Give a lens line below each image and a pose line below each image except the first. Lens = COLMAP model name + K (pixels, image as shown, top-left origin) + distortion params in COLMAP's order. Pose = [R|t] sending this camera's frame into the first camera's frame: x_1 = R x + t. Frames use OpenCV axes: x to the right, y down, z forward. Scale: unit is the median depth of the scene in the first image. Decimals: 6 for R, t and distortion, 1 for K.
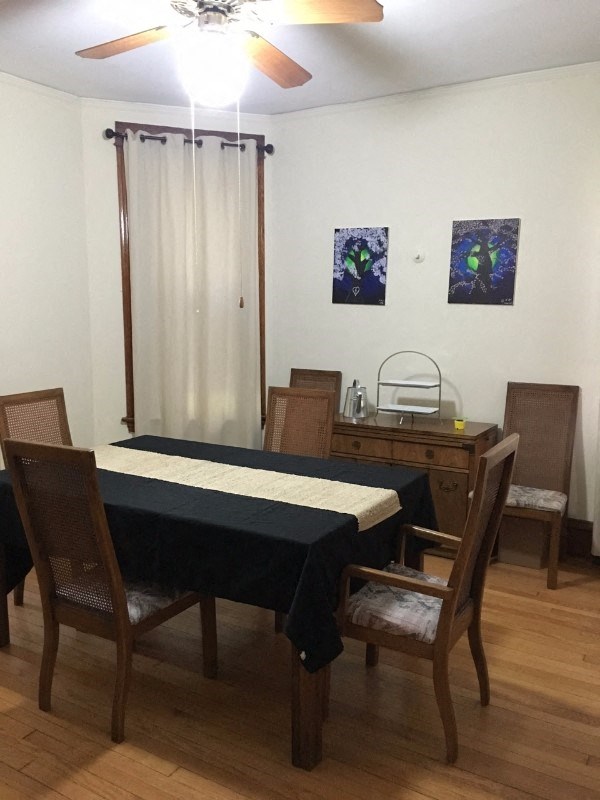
lens RADIAL K [[677.0, 0, 298.7], [0, 677.0, 402.1], [0, 0, 1]] dist [0.068326, -0.105364]
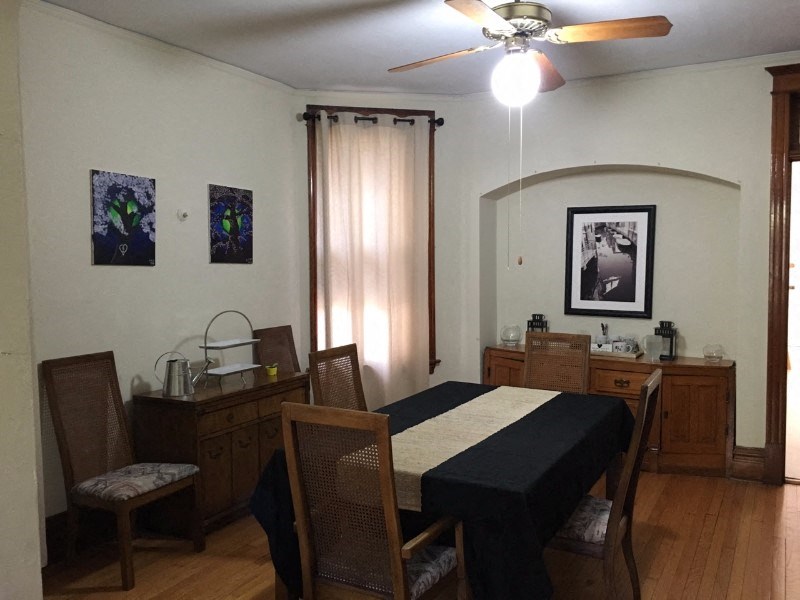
lens RADIAL K [[677.0, 0, 399.3], [0, 677.0, 296.4], [0, 0, 1]] dist [0.068326, -0.105364]
pose [[-0.032311, -0.050574, 0.998198, -0.770021], [0.169735, 0.983934, 0.055346, -0.100207], [-0.984960, 0.171218, -0.023207, 0.724014]]
